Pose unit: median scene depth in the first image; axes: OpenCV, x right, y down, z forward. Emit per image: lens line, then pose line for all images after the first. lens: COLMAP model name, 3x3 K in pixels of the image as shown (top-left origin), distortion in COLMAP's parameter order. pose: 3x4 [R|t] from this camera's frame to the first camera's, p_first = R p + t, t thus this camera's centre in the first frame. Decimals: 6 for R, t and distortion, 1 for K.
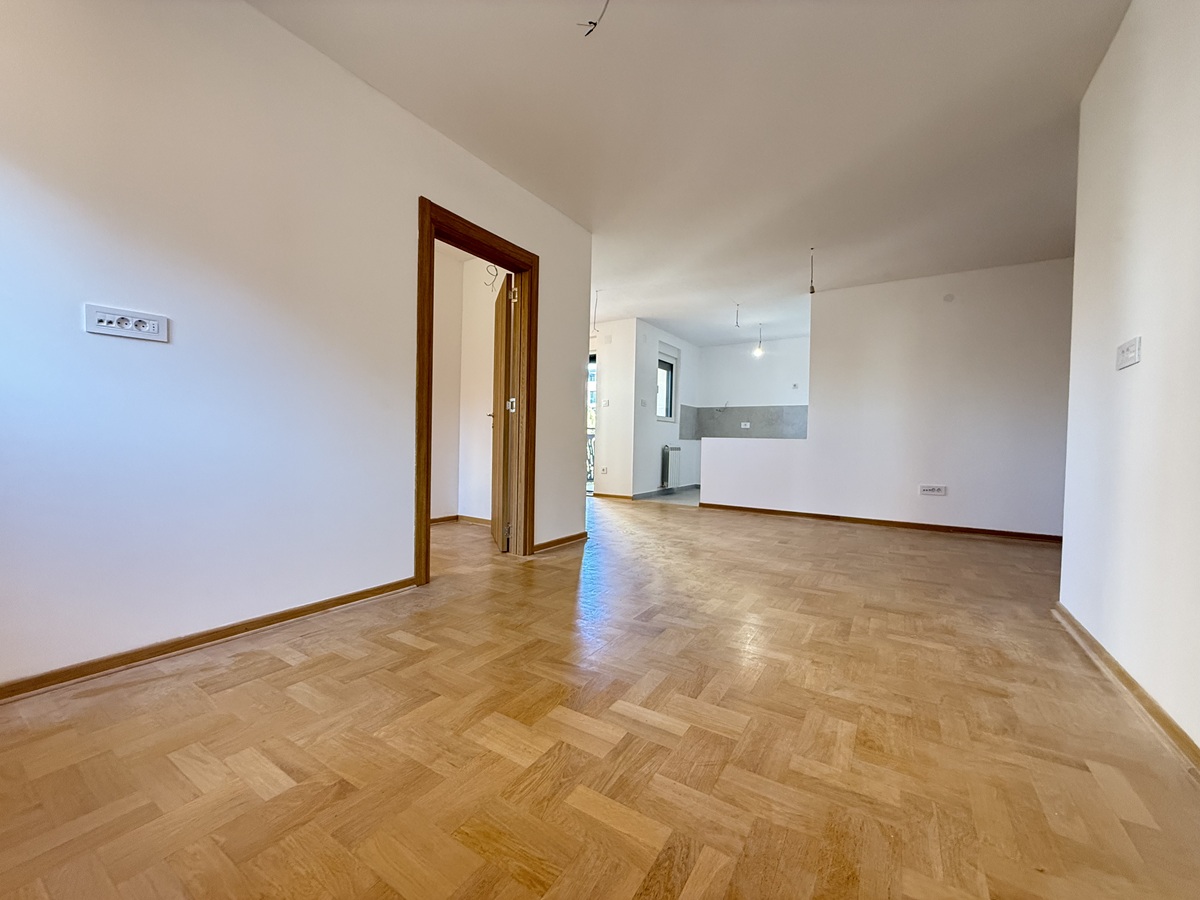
lens RADIAL K [[476.7, 0, 596.1], [0, 476.7, 450.2], [0, 0, 1]] dist [0.000558, 0.000074]
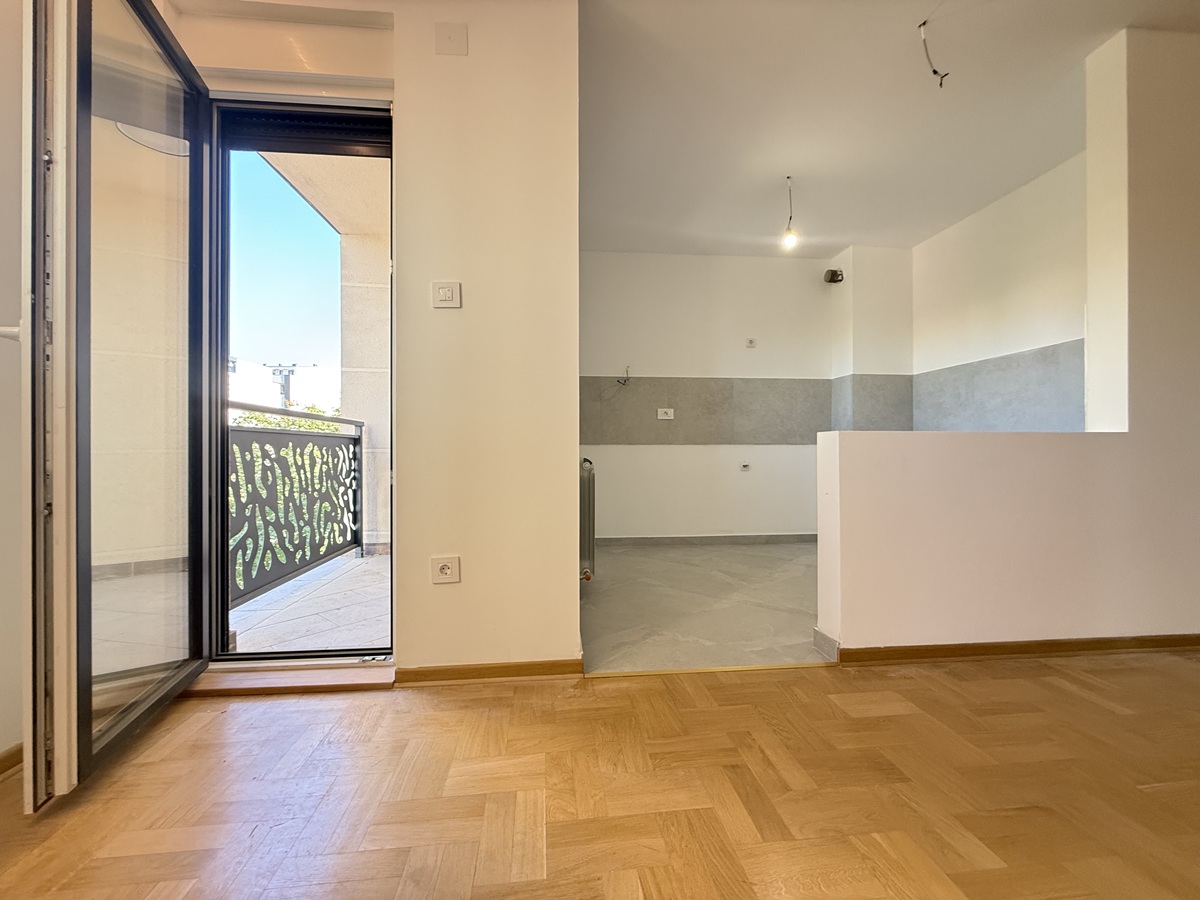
lens RADIAL K [[476.7, 0, 596.1], [0, 476.7, 450.2], [0, 0, 1]] dist [0.000558, 0.000074]
pose [[0.778507, -0.019543, 0.627332, -0.179591], [0.029191, 0.999561, -0.005087, -0.036109], [-0.626957, 0.022273, 0.778736, 1.802808]]
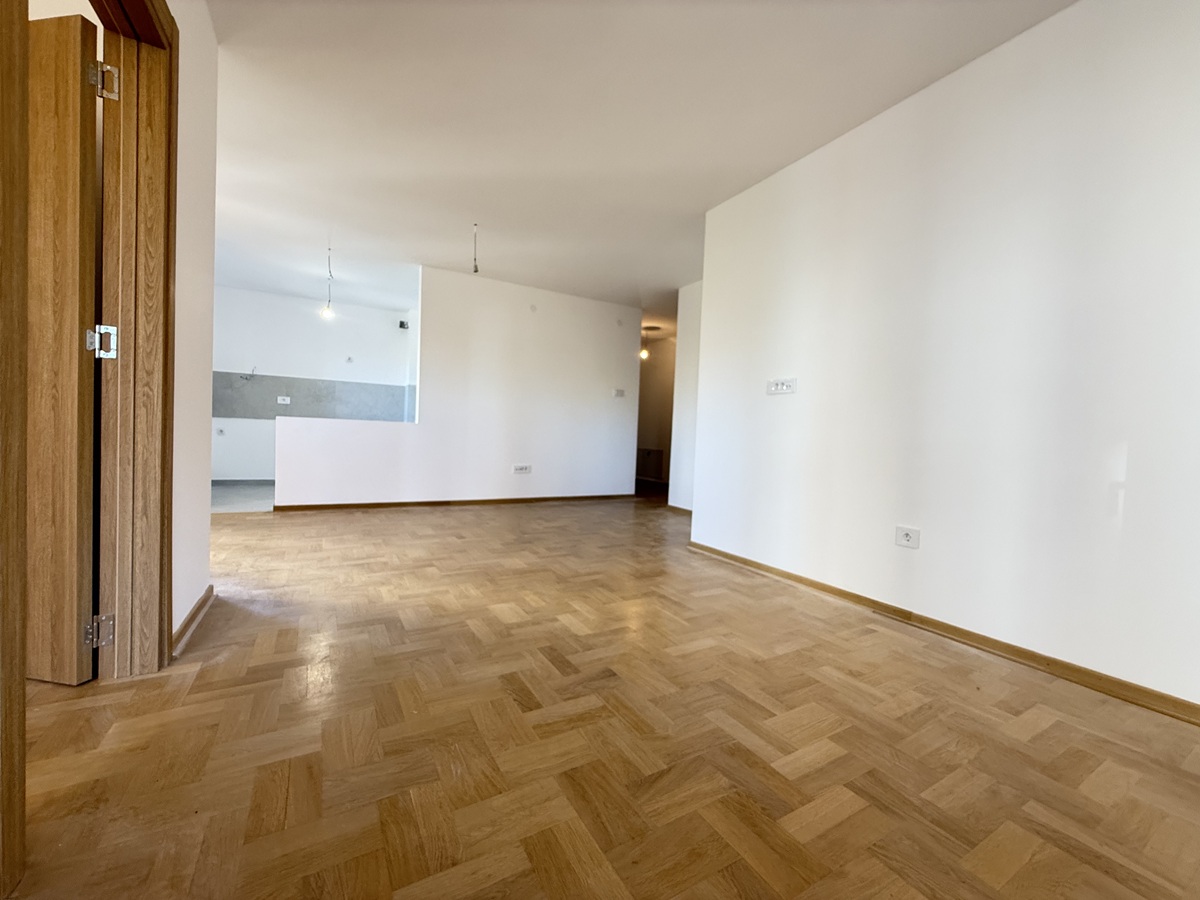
lens RADIAL K [[476.7, 0, 596.1], [0, 476.7, 450.2], [0, 0, 1]] dist [0.000558, 0.000074]
pose [[0.462135, -0.029488, 0.886319, -0.419542], [-0.013682, 0.999091, 0.040374, -0.023013], [-0.886704, -0.030785, 0.461311, 0.475670]]
